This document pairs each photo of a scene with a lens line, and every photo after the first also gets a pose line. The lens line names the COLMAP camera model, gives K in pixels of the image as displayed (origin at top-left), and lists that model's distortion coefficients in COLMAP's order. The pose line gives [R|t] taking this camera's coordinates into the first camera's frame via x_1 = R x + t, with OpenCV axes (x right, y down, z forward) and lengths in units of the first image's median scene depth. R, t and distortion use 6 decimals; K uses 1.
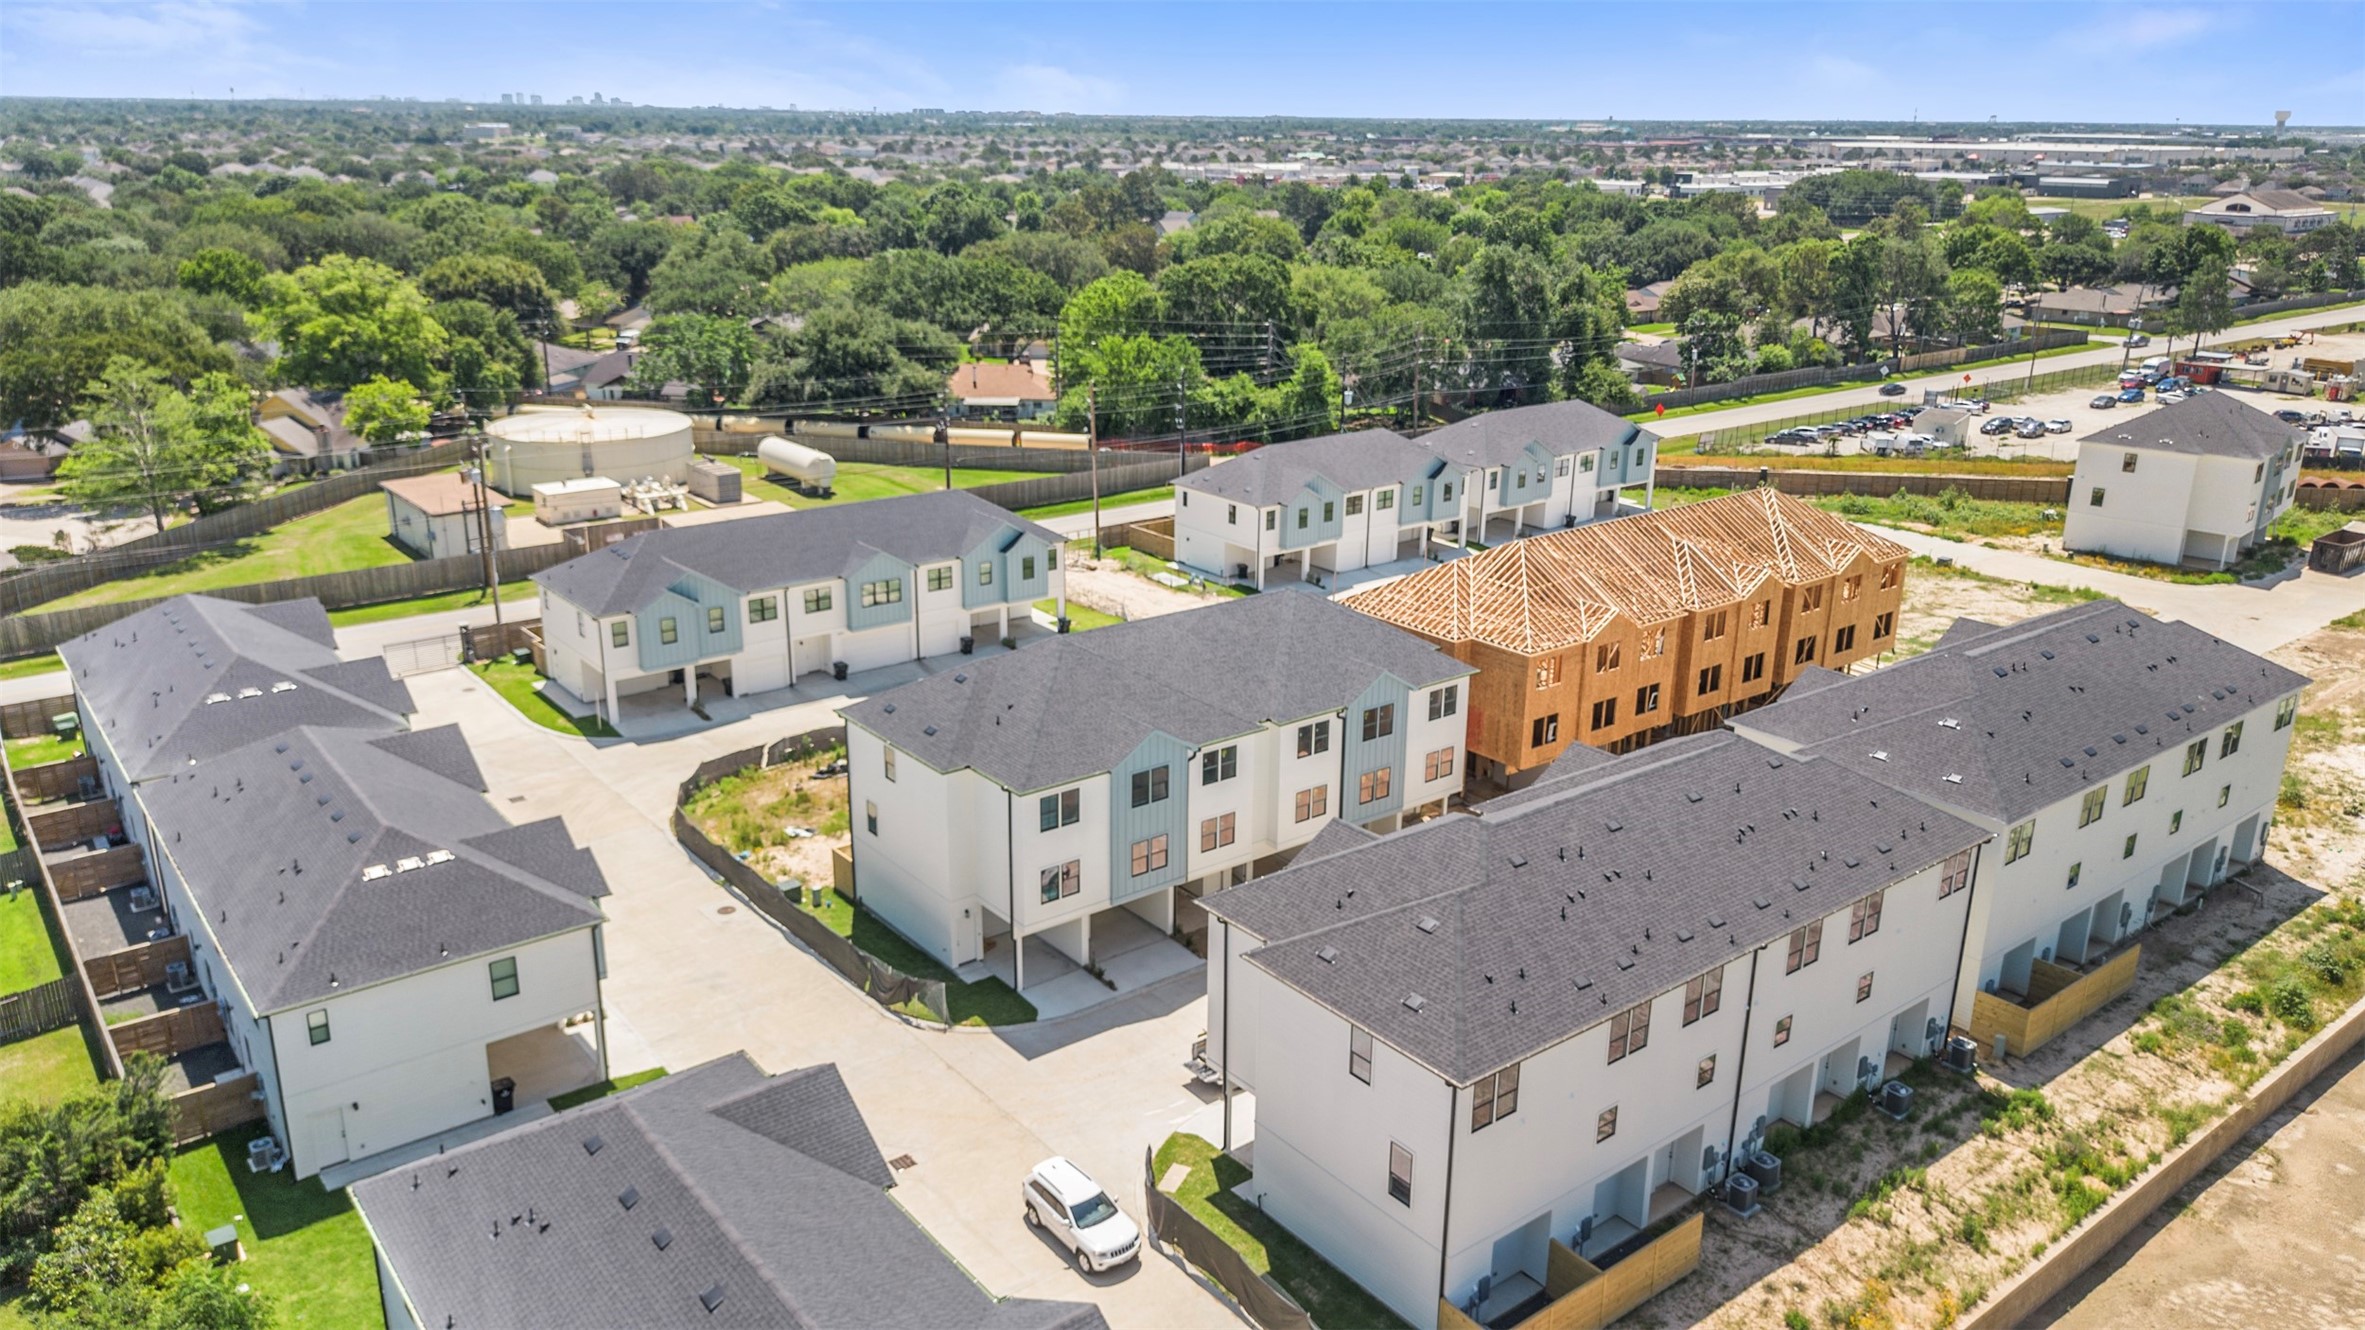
lens RADIAL K [[1689.7, 0, 1186.6], [0, 1689.7, 658.8], [0, 0, 1]] dist [0.071974, -0.081260]
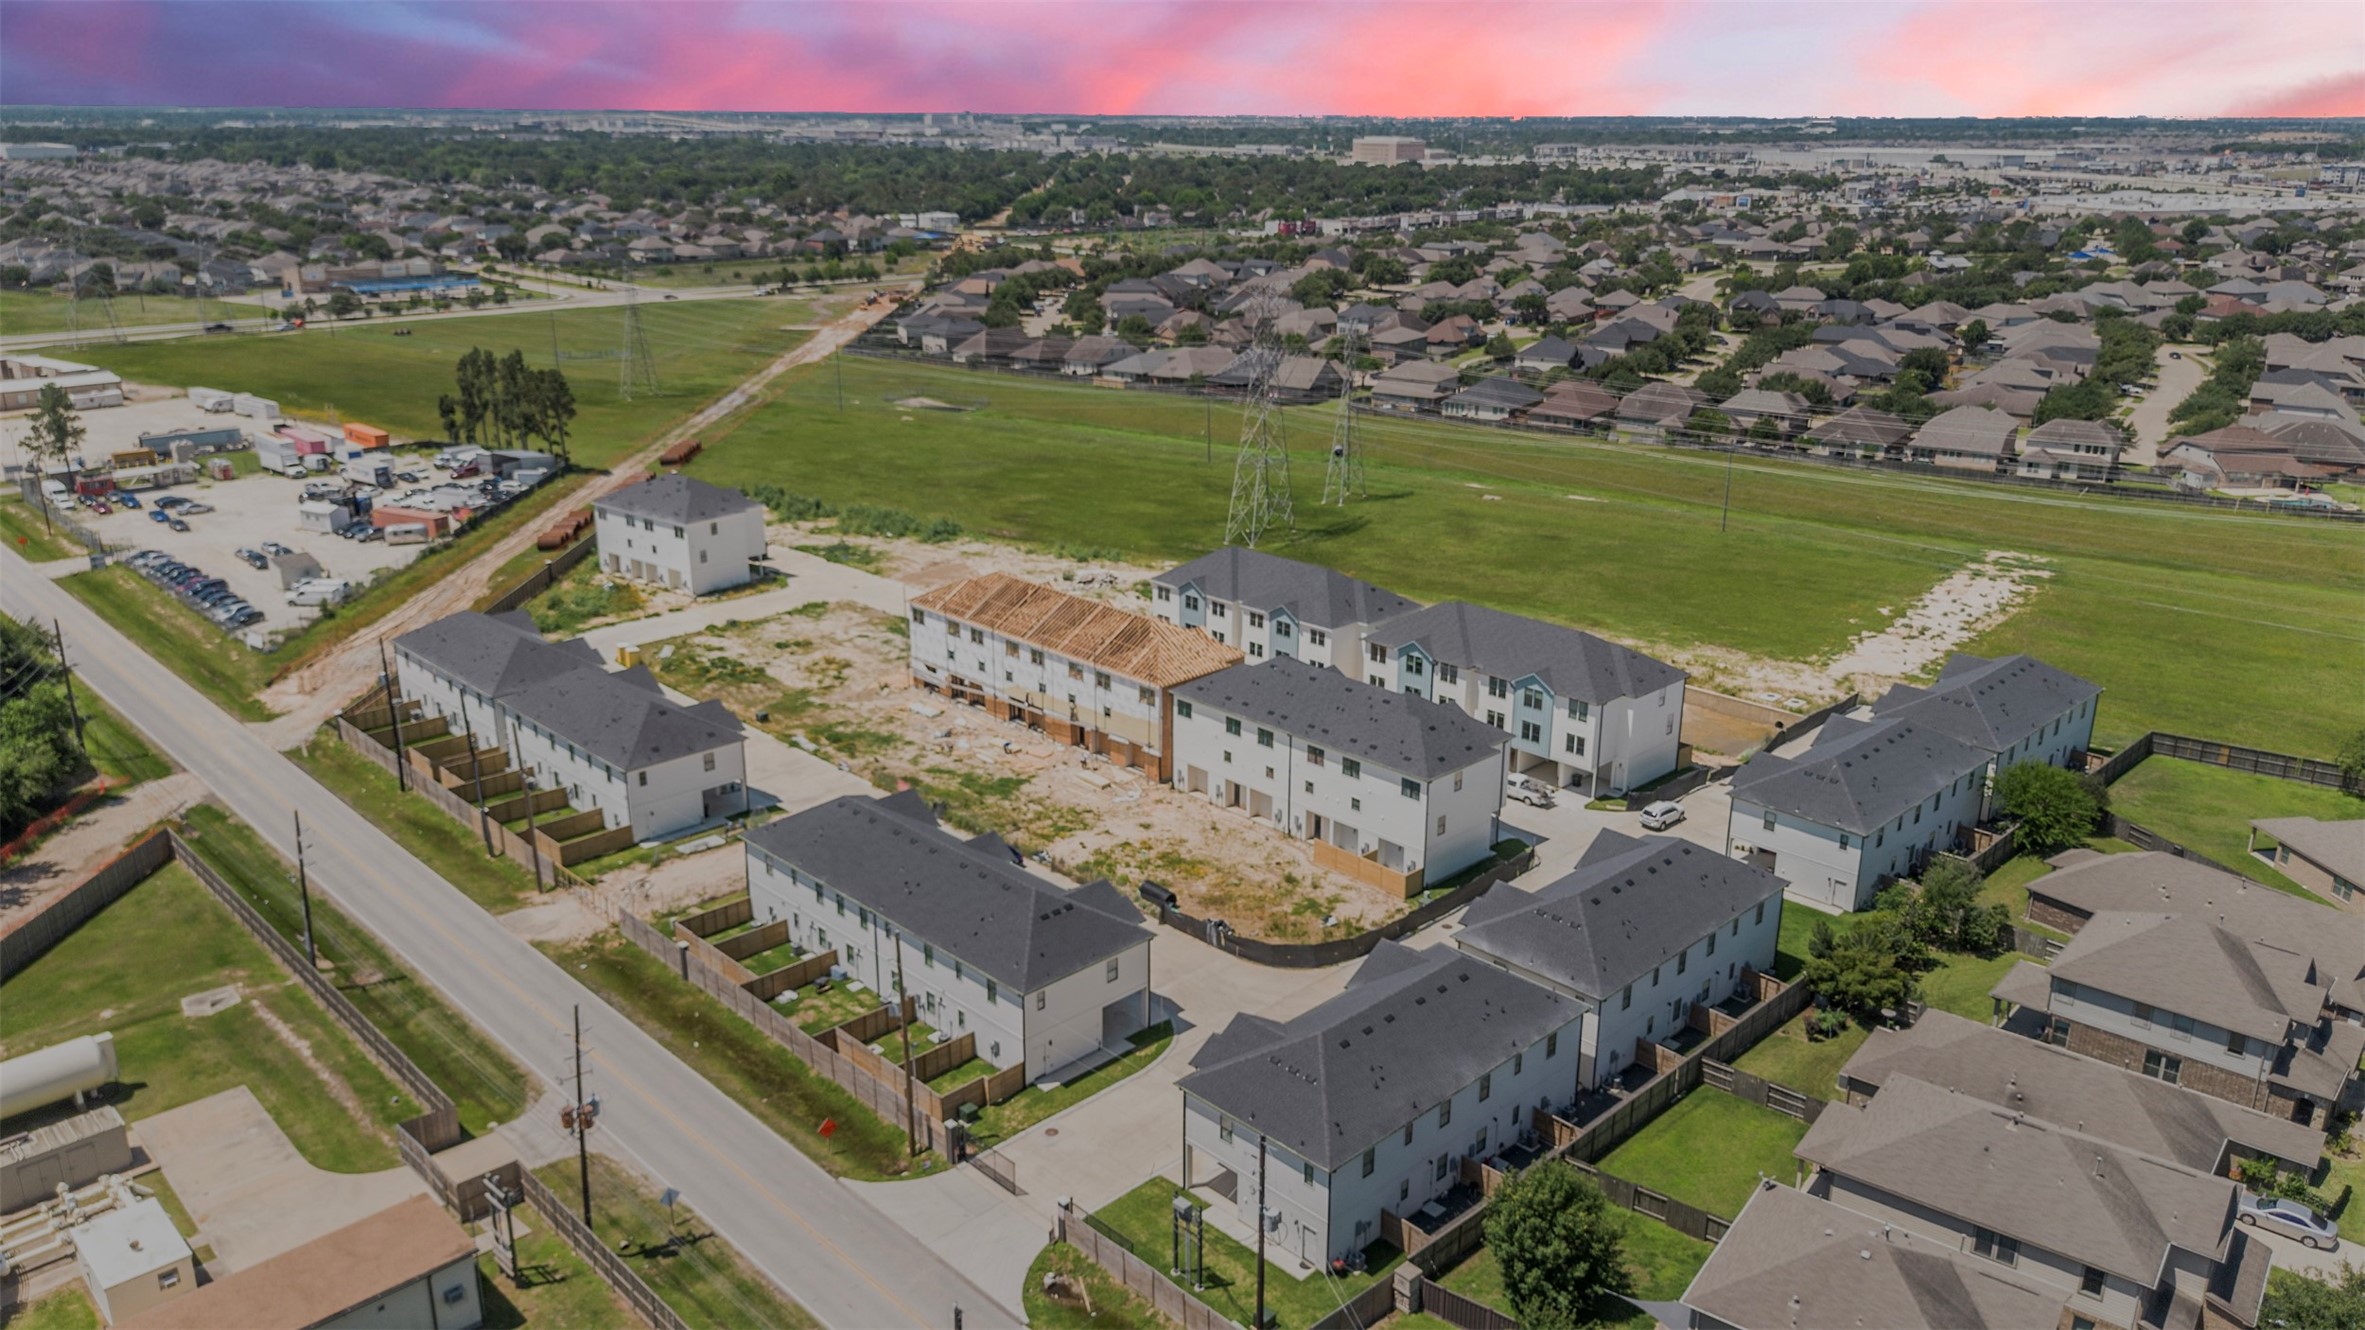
lens RADIAL K [[1689.7, 0, 1179.2], [0, 1689.7, 673.7], [0, 0, 1]] dist [0.071974, -0.081260]
pose [[-0.104143, -0.325828, 0.939676, -0.979265], [0.298919, 0.890876, 0.342035, -0.406156], [-0.948579, 0.316508, 0.004618, 0.670880]]
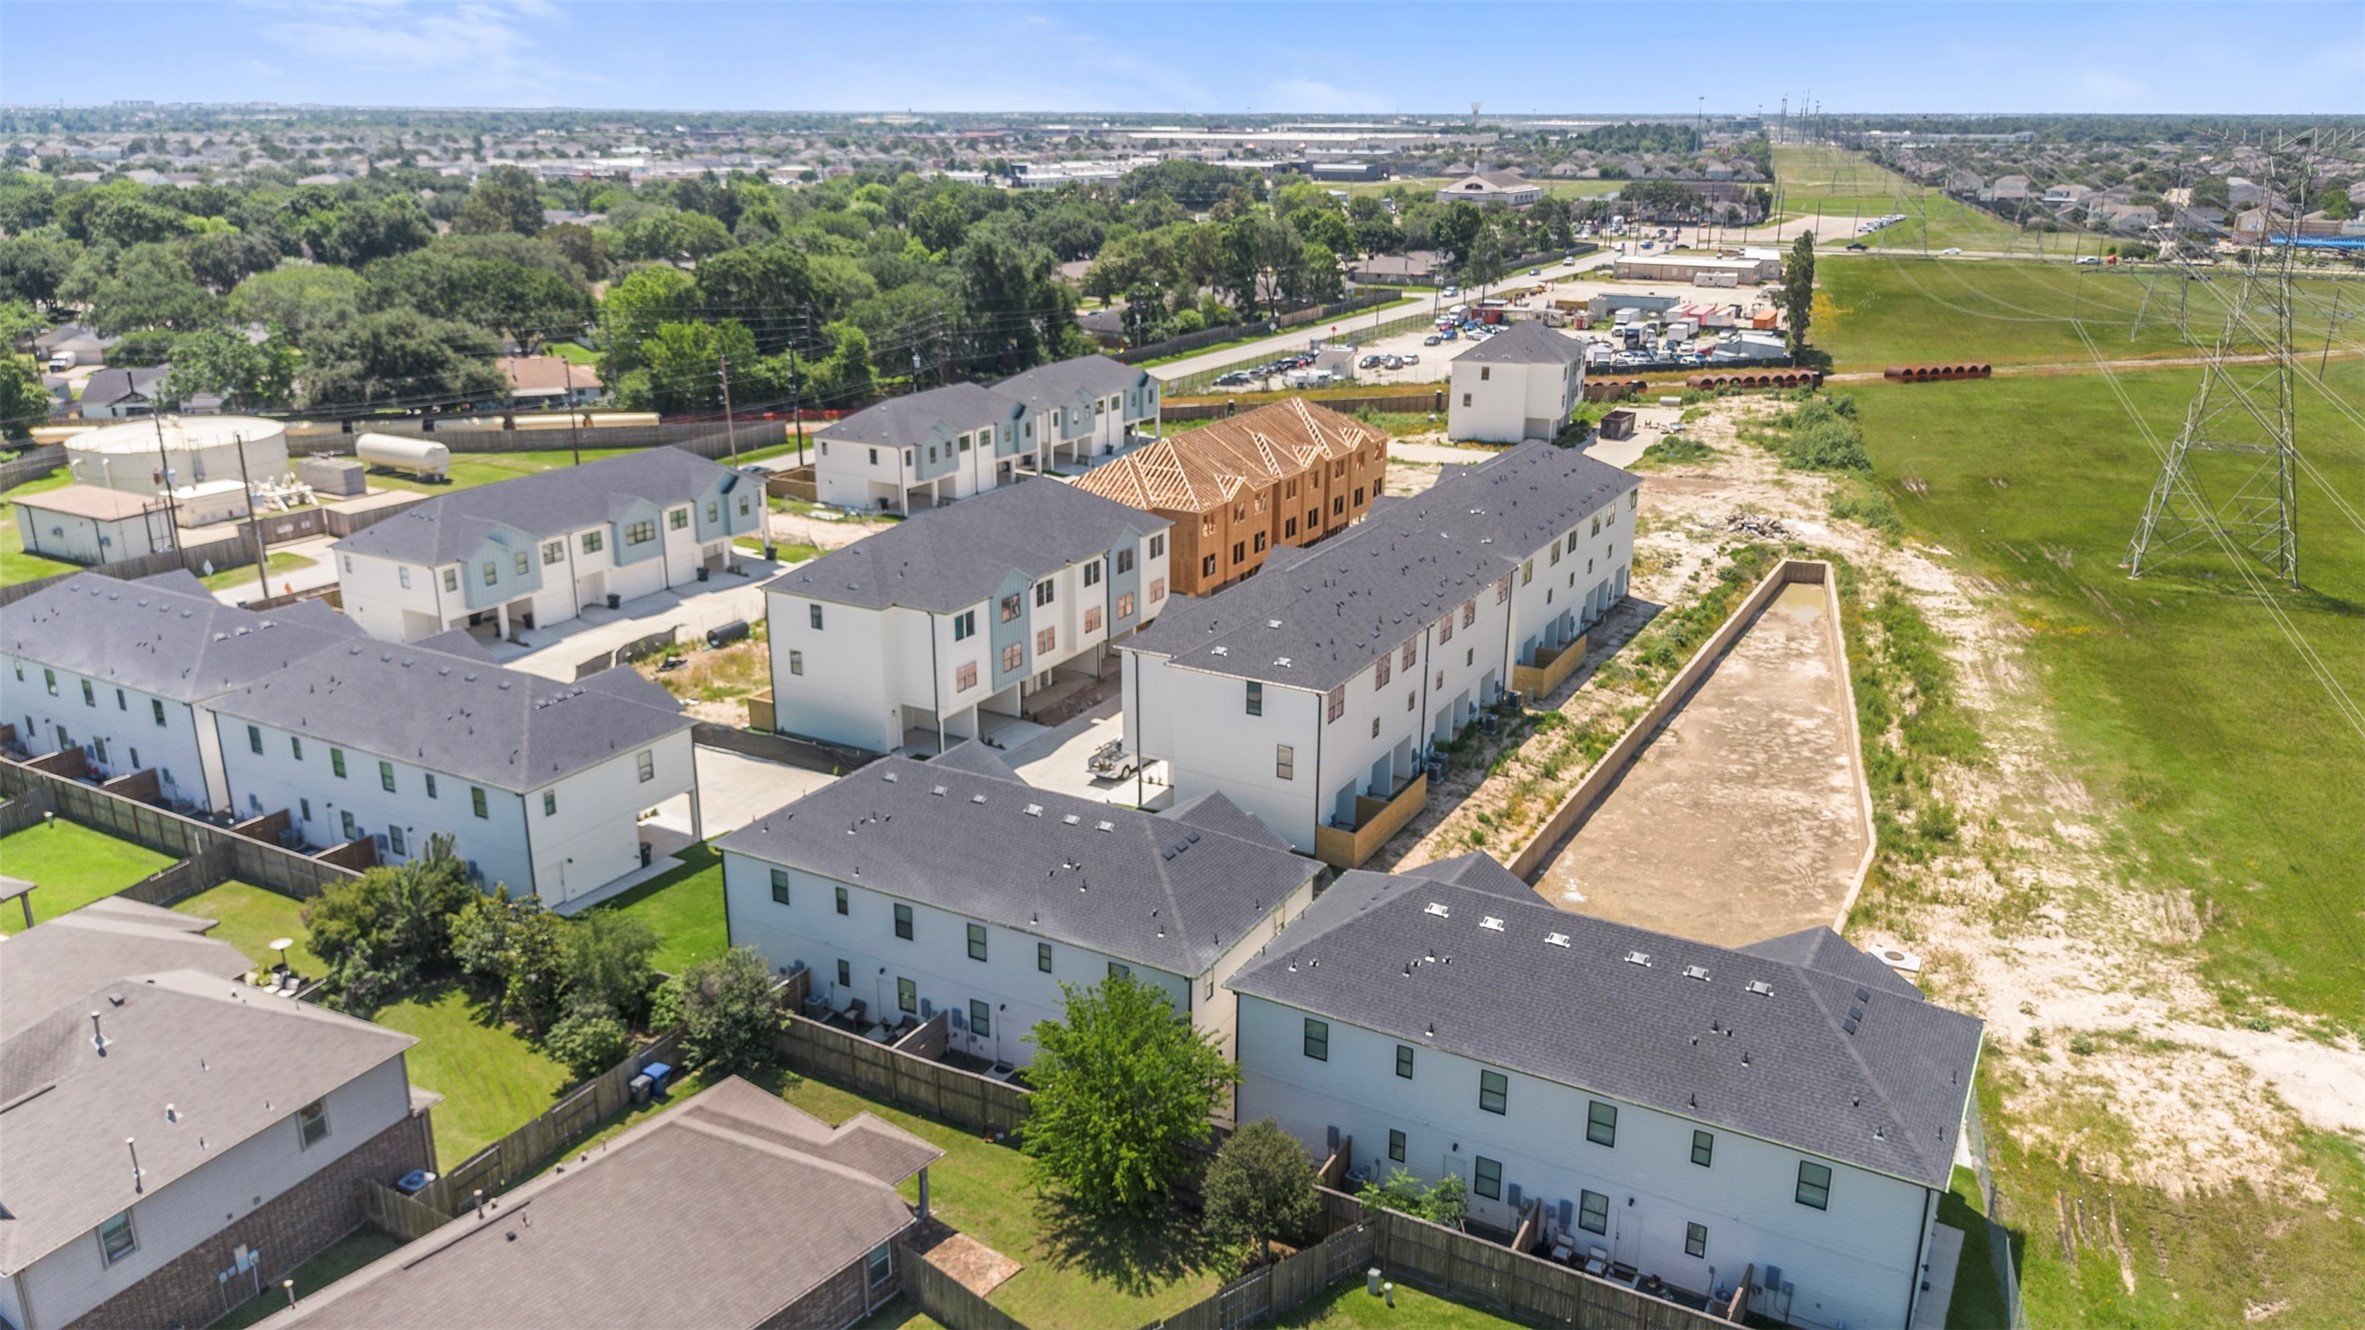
lens RADIAL K [[1689.7, 0, 1187.1], [0, 1689.7, 656.1], [0, 0, 1]] dist [0.071974, -0.081260]
pose [[0.925118, -0.123249, 0.359118, -0.214486], [0.121849, 0.992191, 0.026626, 0.050807], [-0.359595, 0.019126, 0.932912, -0.216399]]
